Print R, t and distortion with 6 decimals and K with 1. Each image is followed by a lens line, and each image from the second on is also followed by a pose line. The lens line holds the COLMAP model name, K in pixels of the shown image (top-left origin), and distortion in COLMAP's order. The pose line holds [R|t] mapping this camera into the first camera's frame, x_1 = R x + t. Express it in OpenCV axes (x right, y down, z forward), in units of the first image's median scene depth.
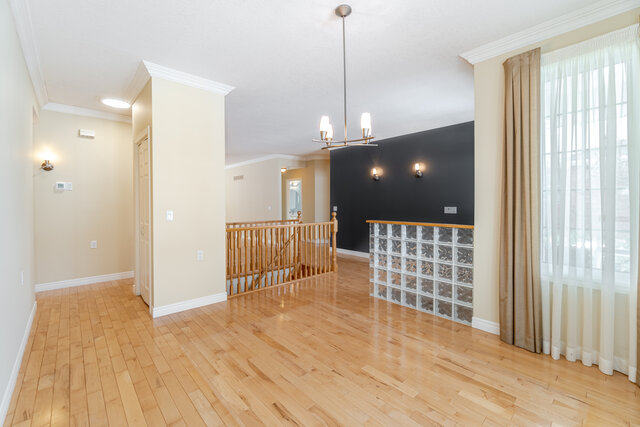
lens RADIAL K [[274.9, 0, 313.8], [0, 274.9, 204.1], [0, 0, 1]] dist [-0.008078, 0.001507]
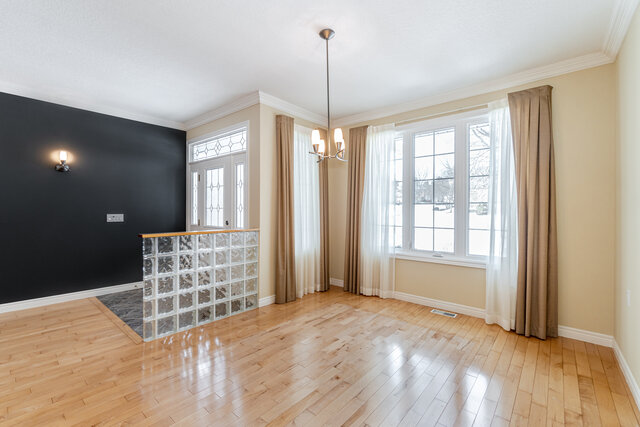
lens RADIAL K [[274.9, 0, 318.9], [0, 274.9, 211.3], [0, 0, 1]] dist [-0.008078, 0.001507]
pose [[-0.120828, -0.002405, 0.992671, -0.645464], [-0.005070, 0.999986, 0.001805, -0.004897], [-0.992661, -0.004814, -0.120838, 0.776820]]
